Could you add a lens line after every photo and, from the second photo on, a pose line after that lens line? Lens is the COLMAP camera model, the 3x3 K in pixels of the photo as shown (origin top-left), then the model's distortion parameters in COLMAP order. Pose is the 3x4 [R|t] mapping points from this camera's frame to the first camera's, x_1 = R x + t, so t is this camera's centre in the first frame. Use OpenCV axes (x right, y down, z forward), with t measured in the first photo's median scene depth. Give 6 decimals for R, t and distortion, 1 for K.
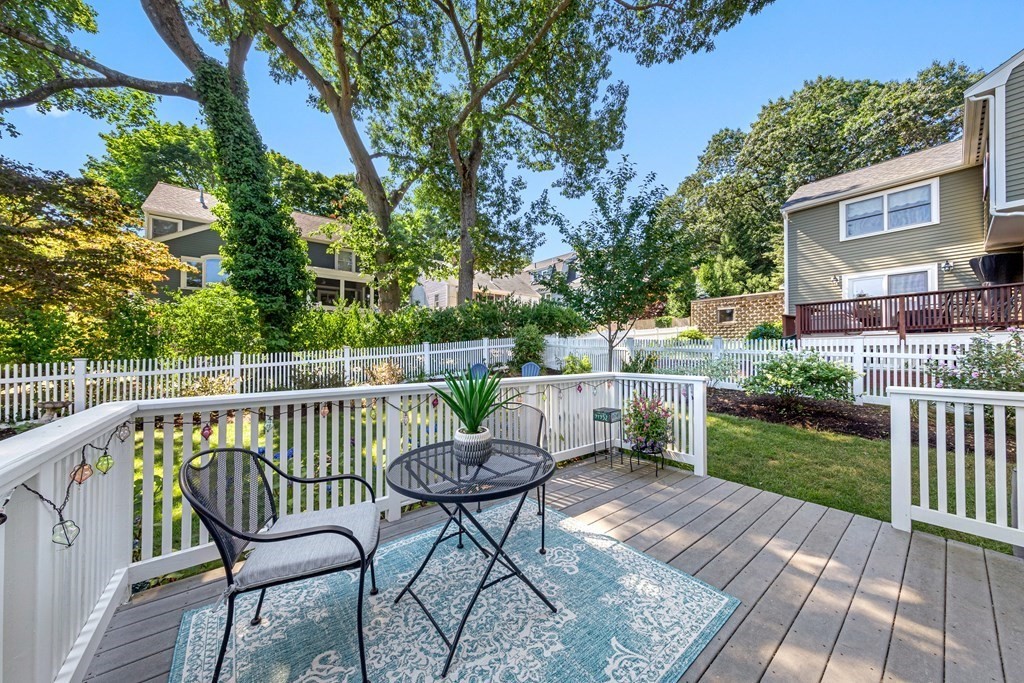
lens RADIAL K [[351.5, 0, 495.2], [0, 351.5, 347.0], [0, 0, 1]] dist [0.005635, -0.000373]
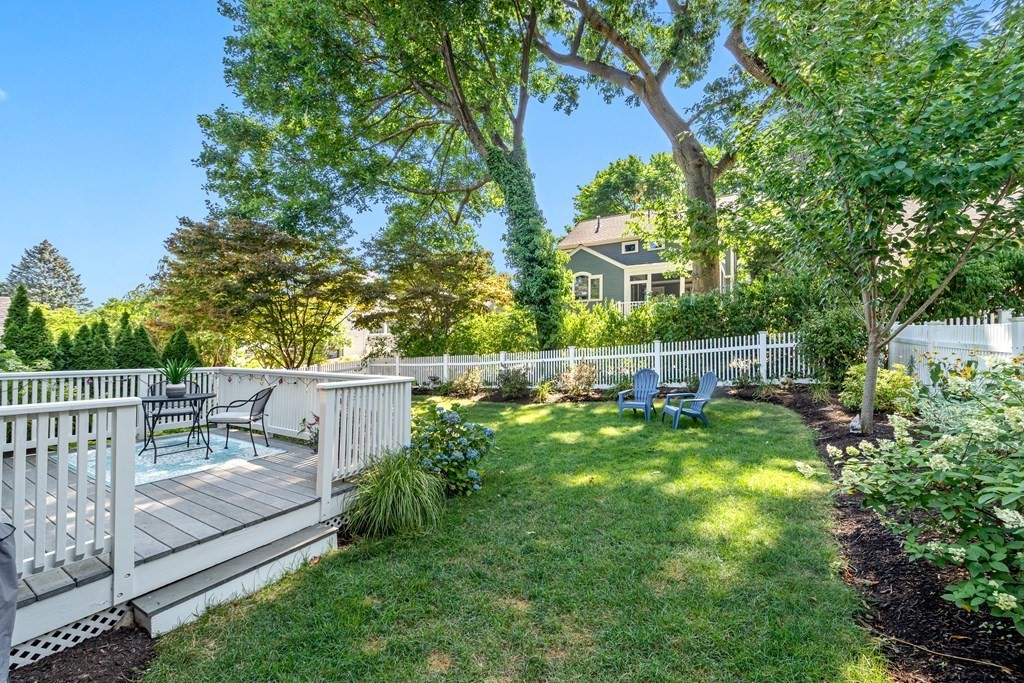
lens RADIAL K [[408.3, 0, 521.7], [0, 408.3, 344.4], [0, 0, 1]] dist [0.006150, -0.000201]
pose [[0.354635, -0.007366, -0.934976, 0.596888], [0.007530, 0.999959, -0.005022, -0.002799], [0.934974, -0.005260, 0.354676, 0.382403]]
